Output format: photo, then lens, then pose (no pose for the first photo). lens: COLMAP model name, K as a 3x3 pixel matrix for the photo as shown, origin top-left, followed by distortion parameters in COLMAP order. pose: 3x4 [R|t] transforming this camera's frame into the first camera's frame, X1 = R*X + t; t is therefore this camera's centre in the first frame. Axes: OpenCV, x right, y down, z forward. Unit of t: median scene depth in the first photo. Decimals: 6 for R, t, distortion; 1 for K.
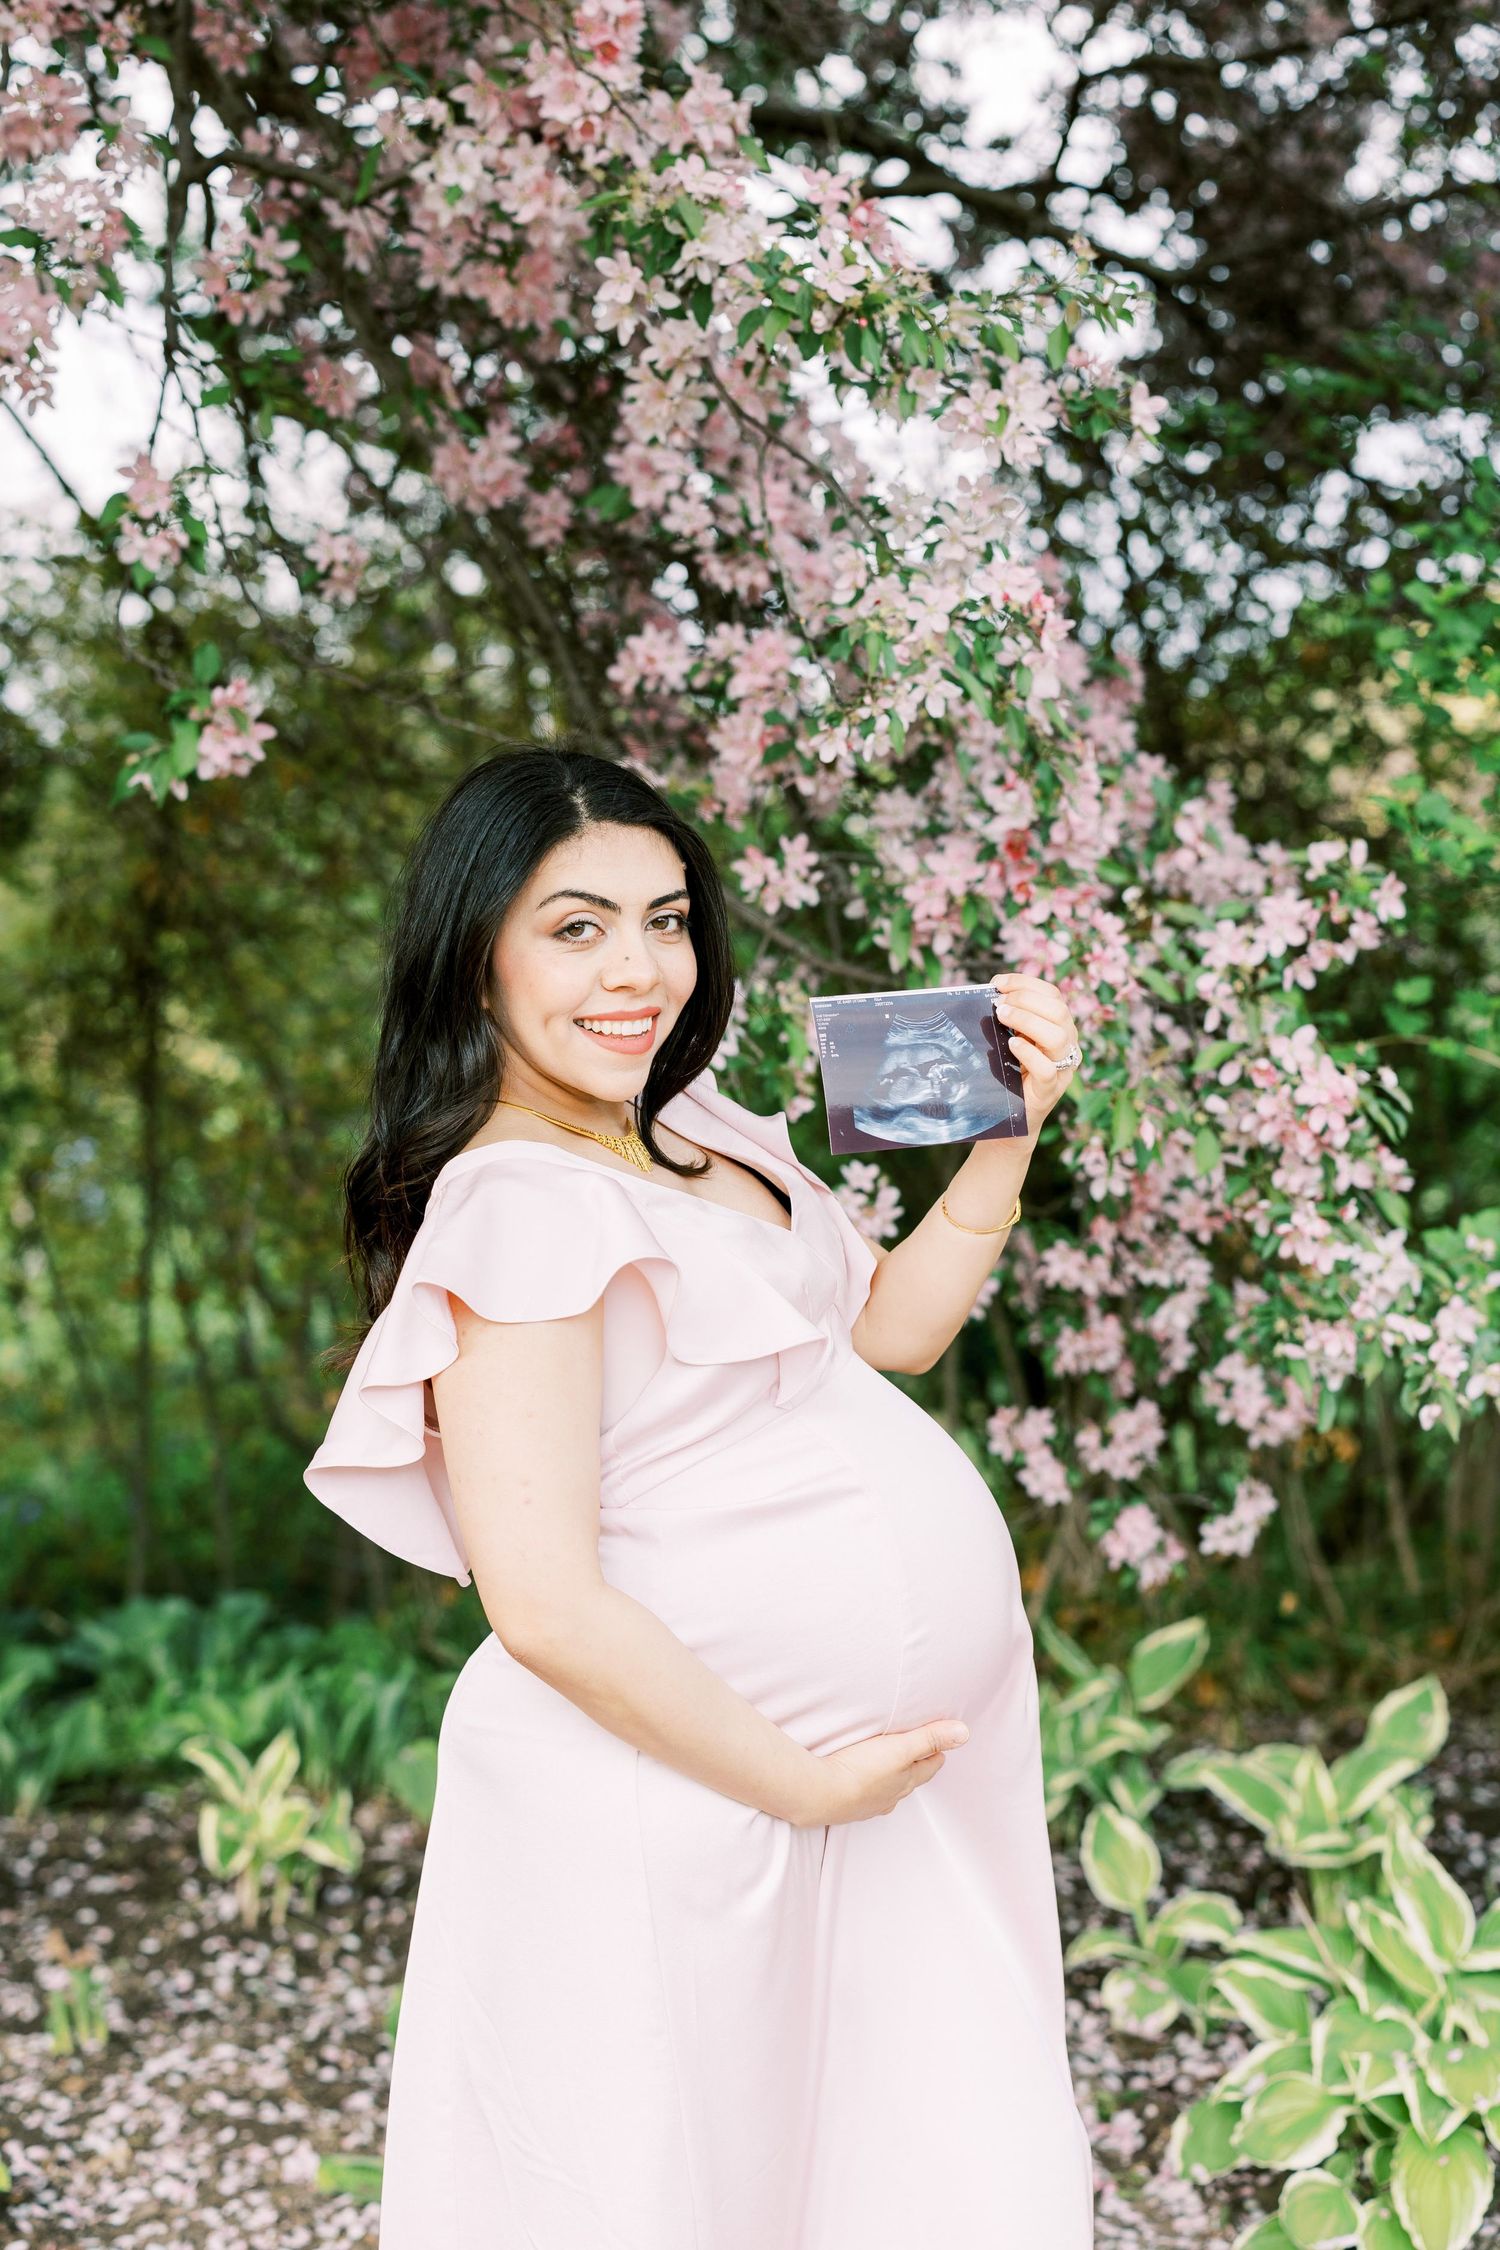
lens RADIAL K [[3294.2, 0, 750.0], [0, 3294.2, 1125.0], [0, 0, 1]] dist [0.029195, 0.022188]
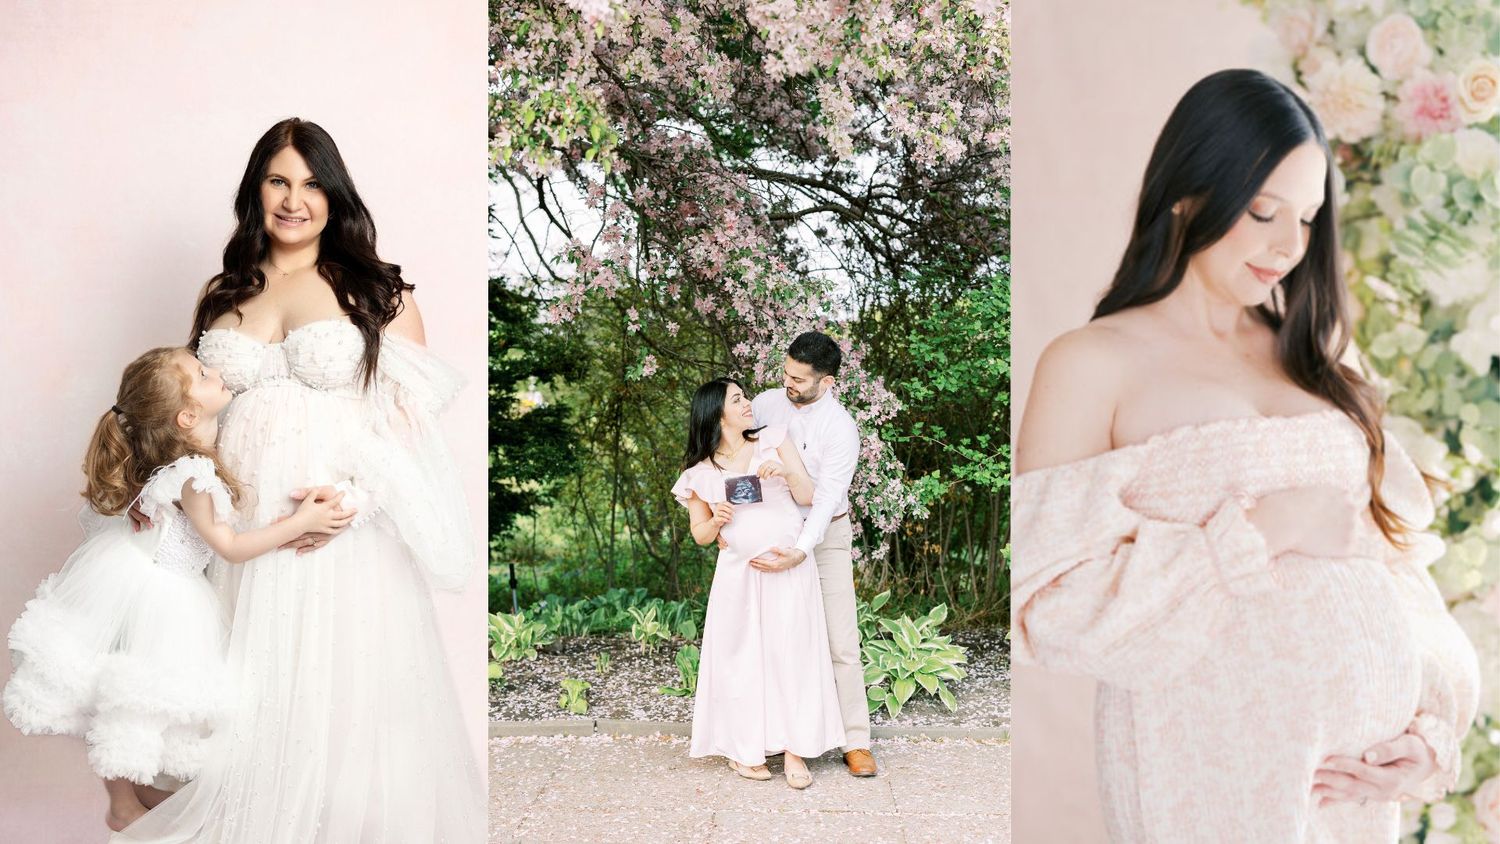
lens RADIAL K [[1216.4, 0, 750.0], [0, 1216.4, 422.0], [0, 0, 1]] dist [0.011005, 0.001190]
pose [[0.997825, 0.021706, -0.062238, 0.087059], [-0.024264, 0.998879, -0.040638, 0.025468], [0.061287, 0.042060, 0.997234, -0.651828]]
